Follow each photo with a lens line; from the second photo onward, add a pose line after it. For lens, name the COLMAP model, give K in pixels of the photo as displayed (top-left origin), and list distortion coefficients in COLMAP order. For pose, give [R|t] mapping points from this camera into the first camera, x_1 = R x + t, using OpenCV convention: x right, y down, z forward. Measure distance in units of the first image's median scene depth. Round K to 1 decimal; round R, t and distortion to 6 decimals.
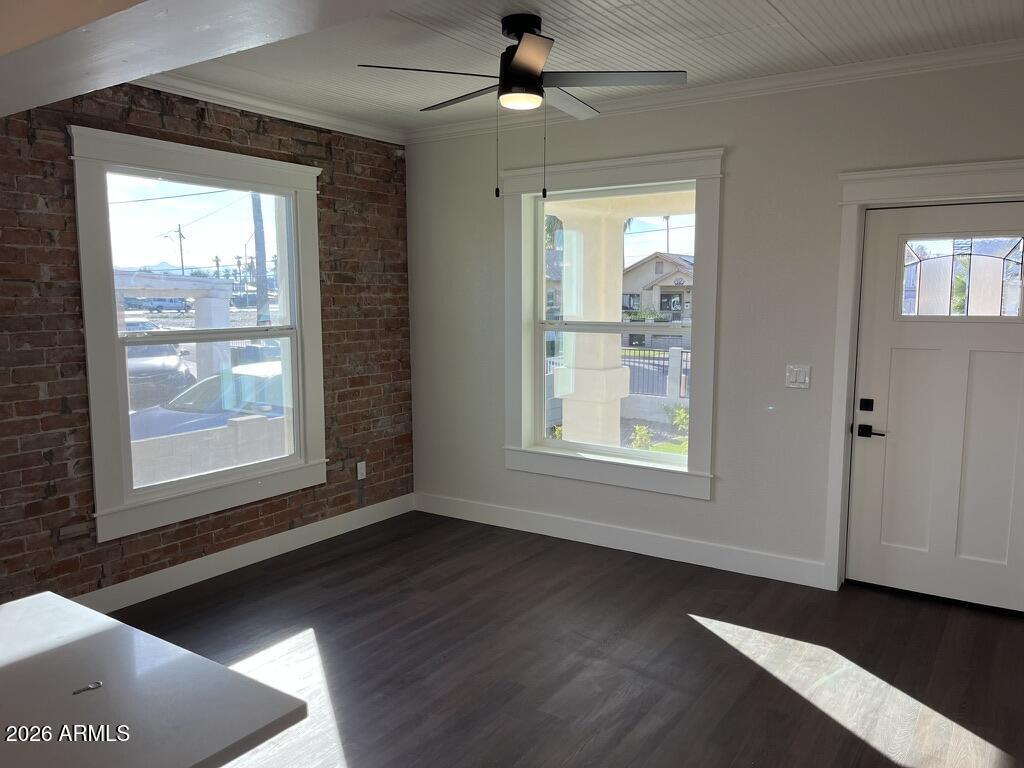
lens RADIAL K [[779.4, 0, 520.8], [0, 779.4, 386.0], [0, 0, 1]] dist [0.051529, -0.048890]
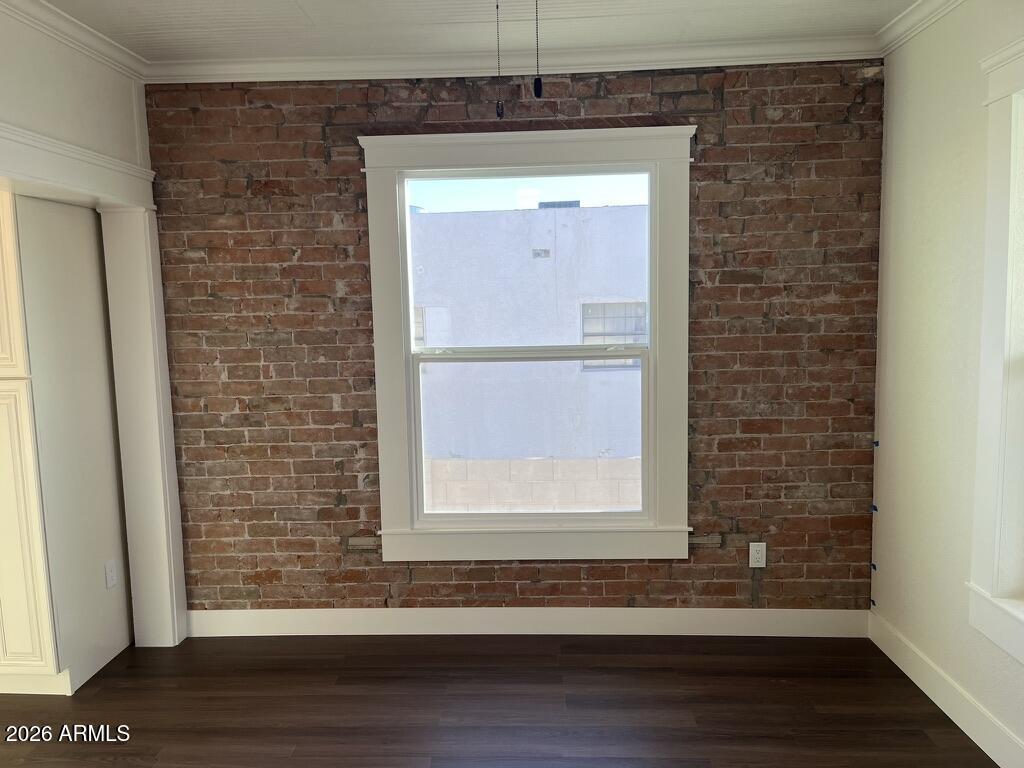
lens RADIAL K [[779.4, 0, 510.9], [0, 779.4, 390.2], [0, 0, 1]] dist [0.051529, -0.048890]
pose [[0.520093, 0.079091, -0.850440, 0.298468], [-0.079505, 0.995863, 0.043994, -0.056993], [0.850401, 0.044734, 0.524230, 0.512354]]
